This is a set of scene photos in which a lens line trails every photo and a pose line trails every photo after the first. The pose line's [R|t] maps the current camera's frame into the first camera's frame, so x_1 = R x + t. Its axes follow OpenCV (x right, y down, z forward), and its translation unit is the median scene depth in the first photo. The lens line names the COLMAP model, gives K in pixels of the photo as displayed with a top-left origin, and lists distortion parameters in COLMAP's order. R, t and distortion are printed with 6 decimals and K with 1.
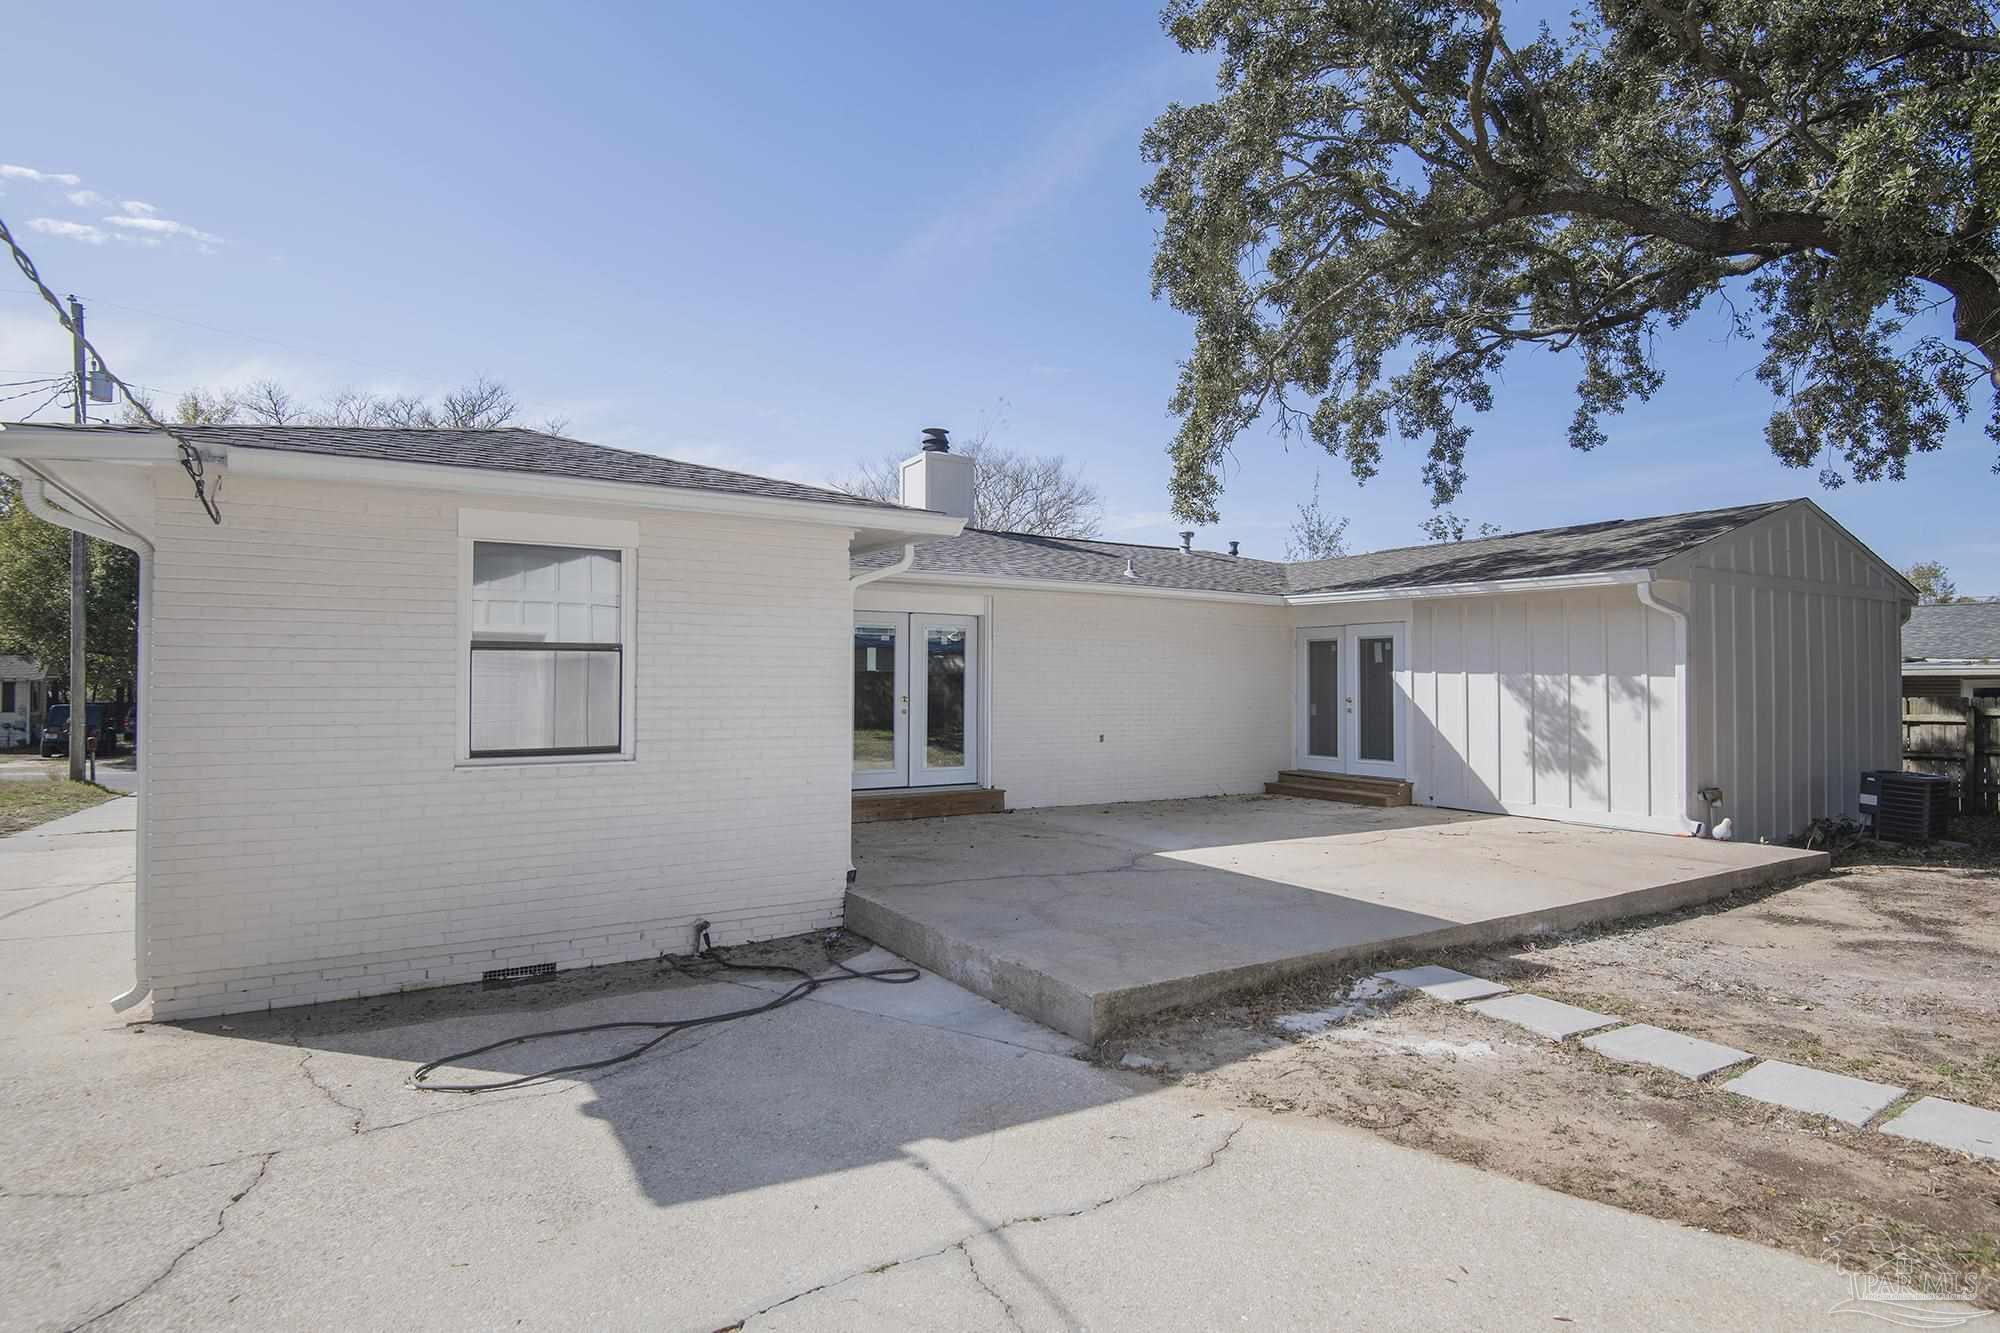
lens RADIAL K [[1053.9, 0, 1000.0], [0, 1053.9, 666.5], [0, 0, 1]] dist [0.001323, -0.024705]
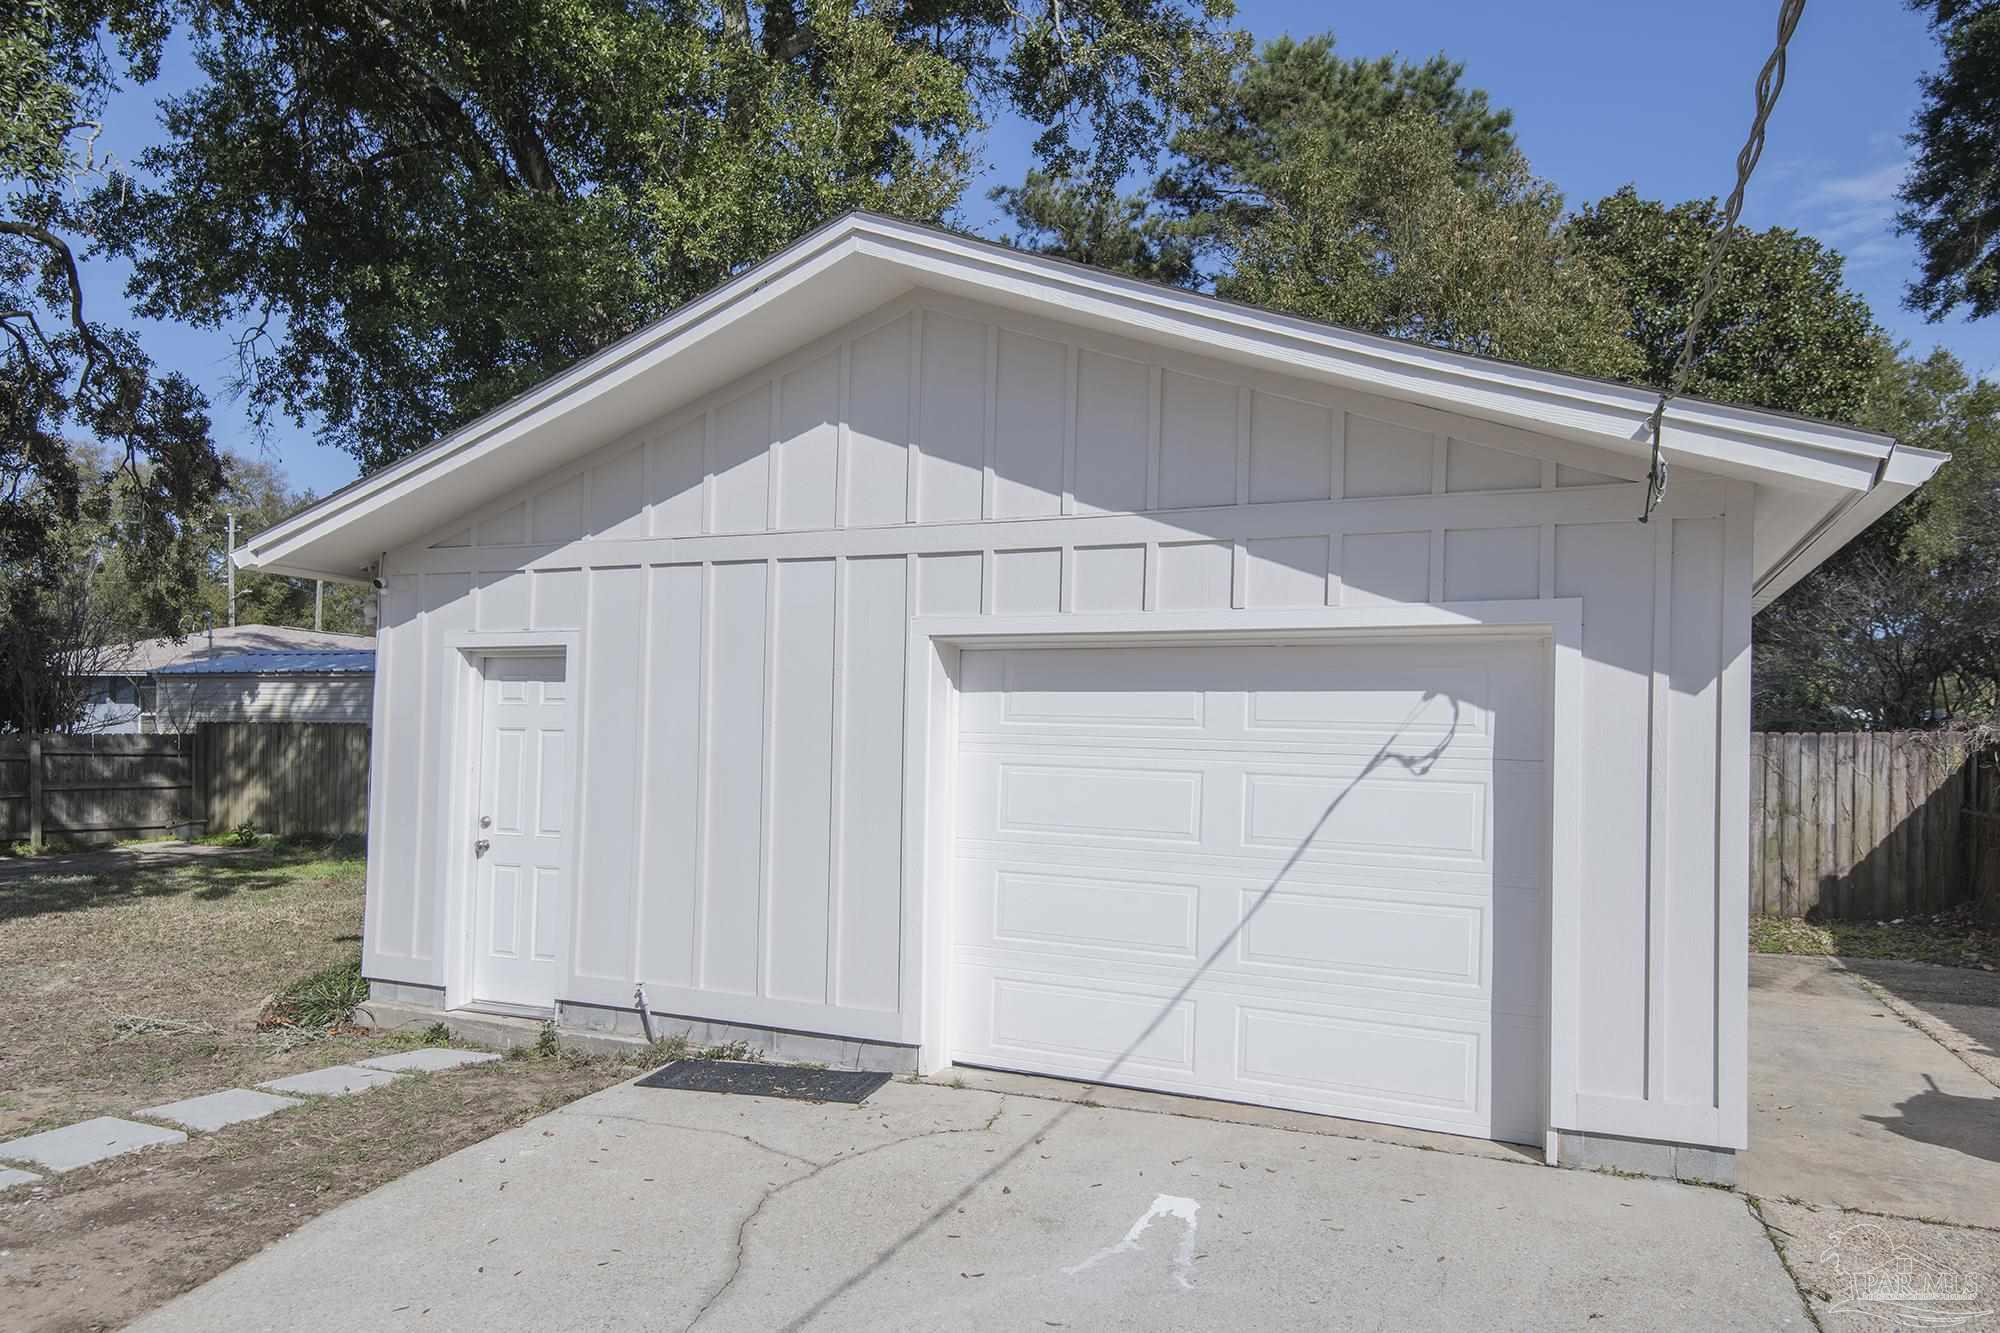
lens RADIAL K [[1291.1, 0, 999.3], [0, 1291.1, 752.3], [0, 0, 1]] dist [0.020348, -0.003076]
pose [[-0.584986, -0.012799, 0.810942, -0.244148], [-0.034866, 0.999348, -0.009378, 0.003611], [-0.810293, -0.033761, -0.585051, 0.333961]]
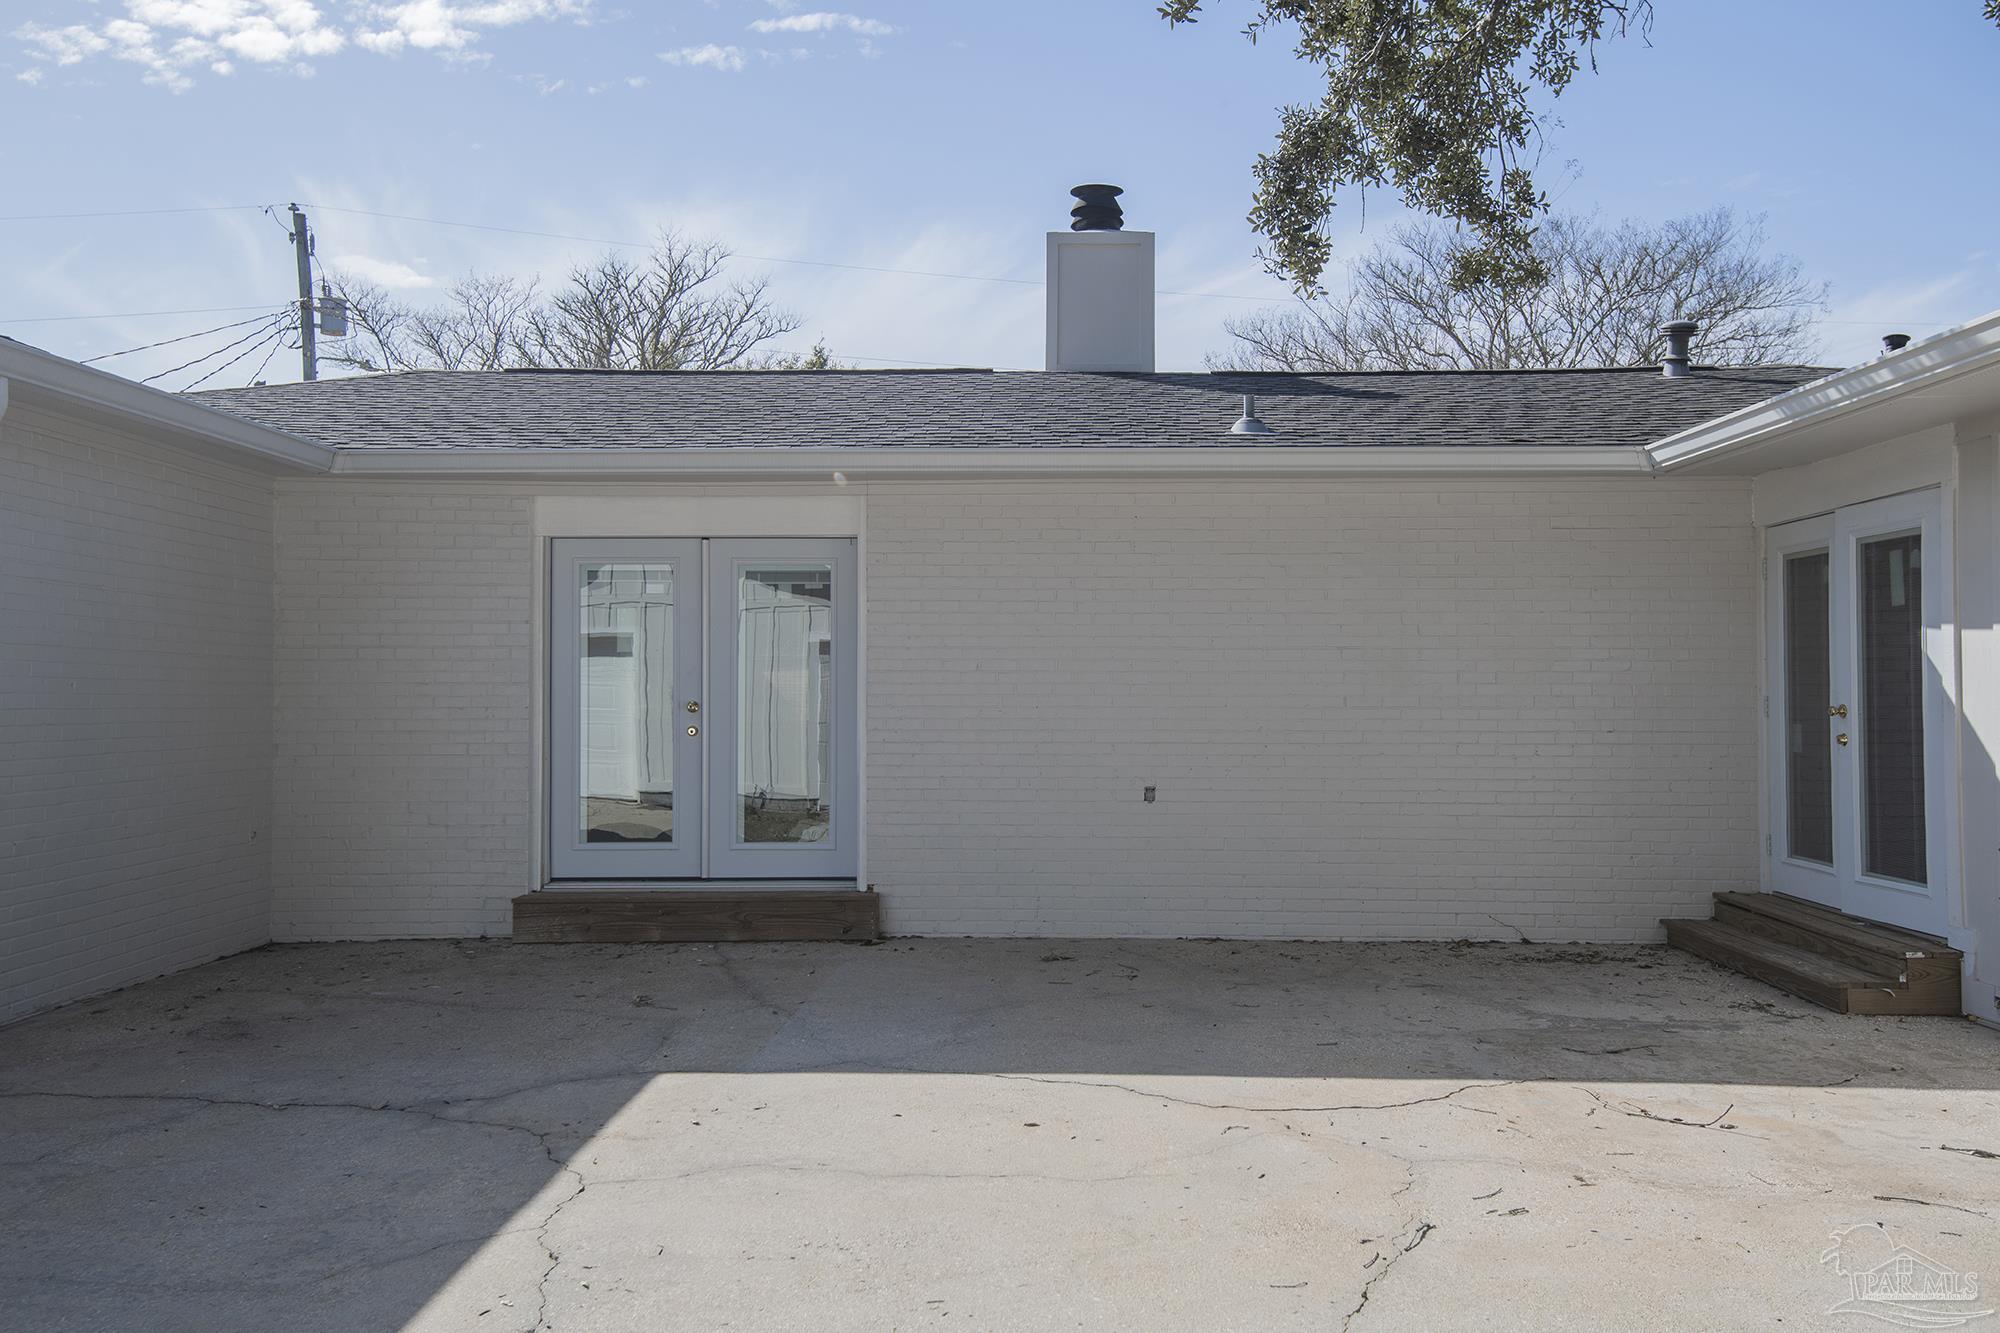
lens RADIAL K [[1683.7, 0, 1000.0], [0, 1683.7, 666.5], [0, 0, 1]] dist [0.075062, -0.000071]
pose [[0.833349, -0.015951, -0.552517, 0.492457], [0.012960, 0.999873, -0.009319, 0.021423], [0.552595, 0.000606, 0.833450, 0.399623]]
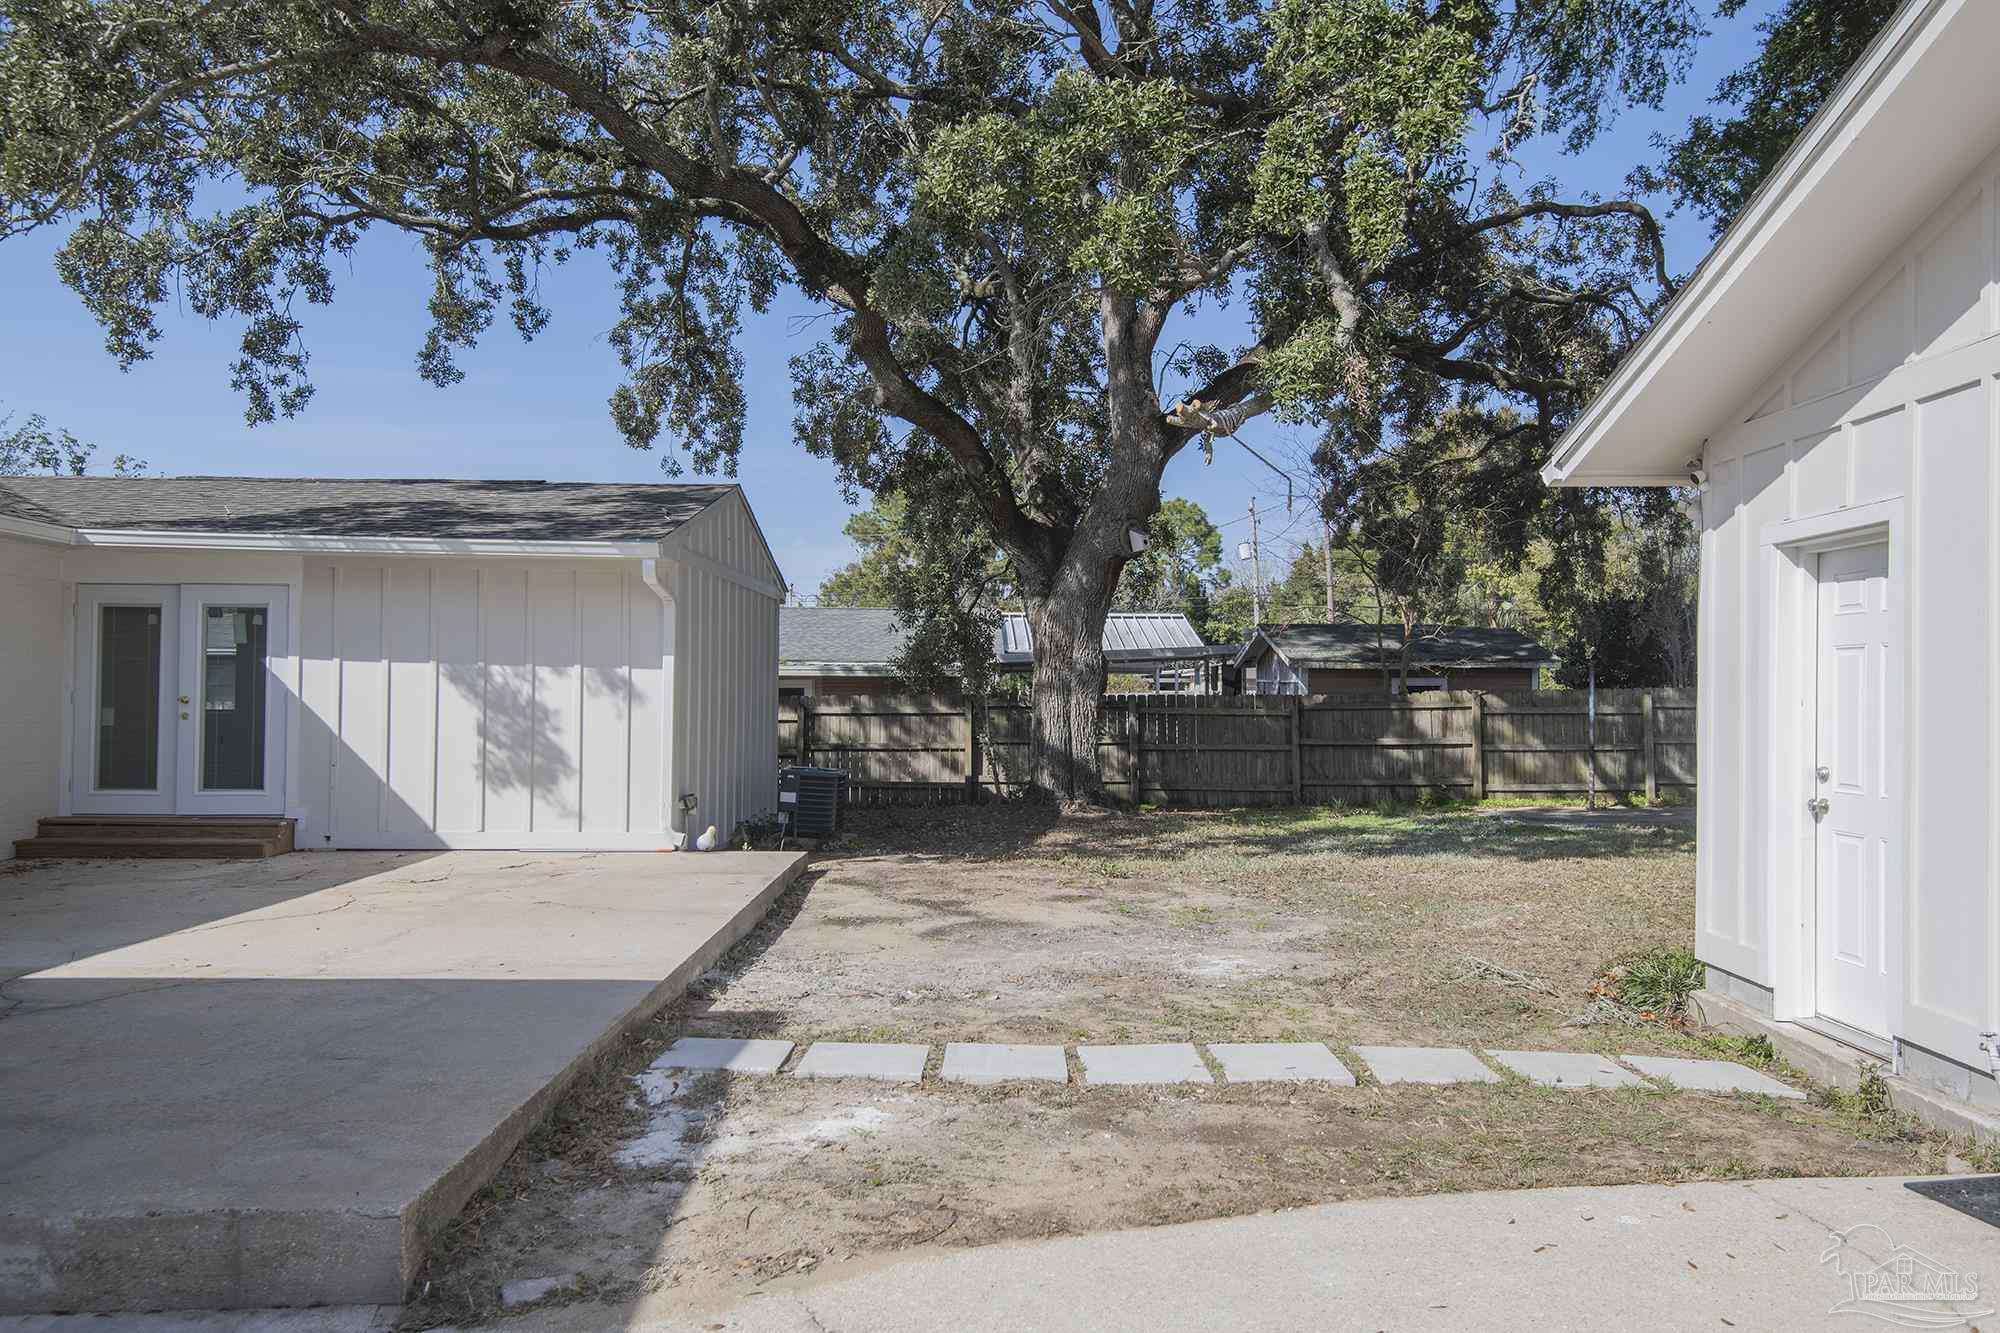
lens RADIAL K [[1364.9, 0, 1000.0], [0, 1364.9, 666.5], [0, 0, 1]] dist [0.031070, -0.001631]
pose [[0.514710, 0.017312, 0.857189, -0.163149], [-0.018172, 0.999792, -0.009280, 0.011854], [-0.857172, -0.010800, 0.514918, 0.156186]]
